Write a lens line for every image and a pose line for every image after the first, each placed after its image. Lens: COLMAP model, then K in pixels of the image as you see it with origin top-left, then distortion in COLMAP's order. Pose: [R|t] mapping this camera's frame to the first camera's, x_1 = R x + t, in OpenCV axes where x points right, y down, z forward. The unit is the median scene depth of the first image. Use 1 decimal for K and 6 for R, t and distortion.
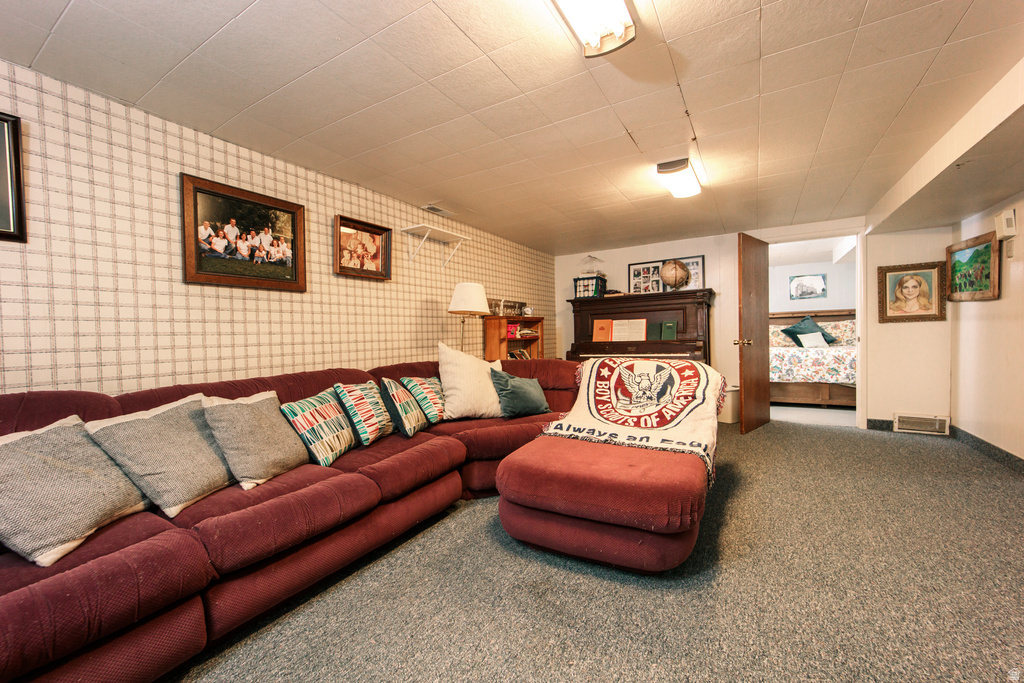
lens RADIAL K [[409.3, 0, 507.9], [0, 409.3, 344.1], [0, 0, 1]] dist [-0.001358, -0.000096]
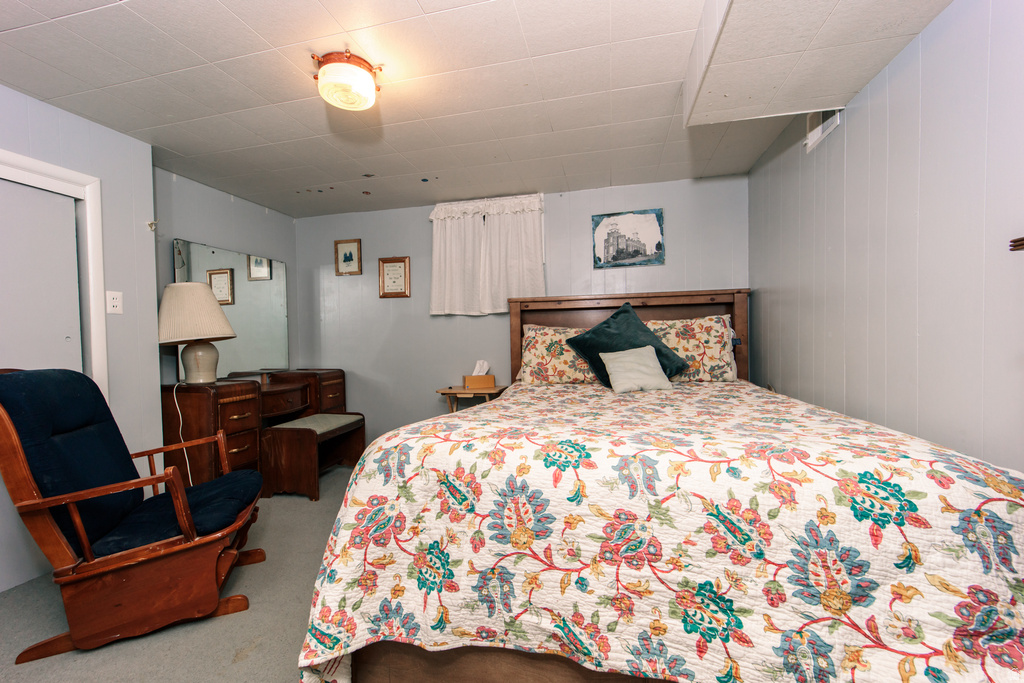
lens RADIAL K [[409.3, 0, 513.3], [0, 409.3, 342.5], [0, 0, 1]] dist [-0.001358, -0.000096]
pose [[0.952637, 0.000852, 0.304108, 0.607298], [0.003276, 0.999909, -0.013063, -0.032114], [-0.304092, 0.013440, 0.952548, 0.782810]]
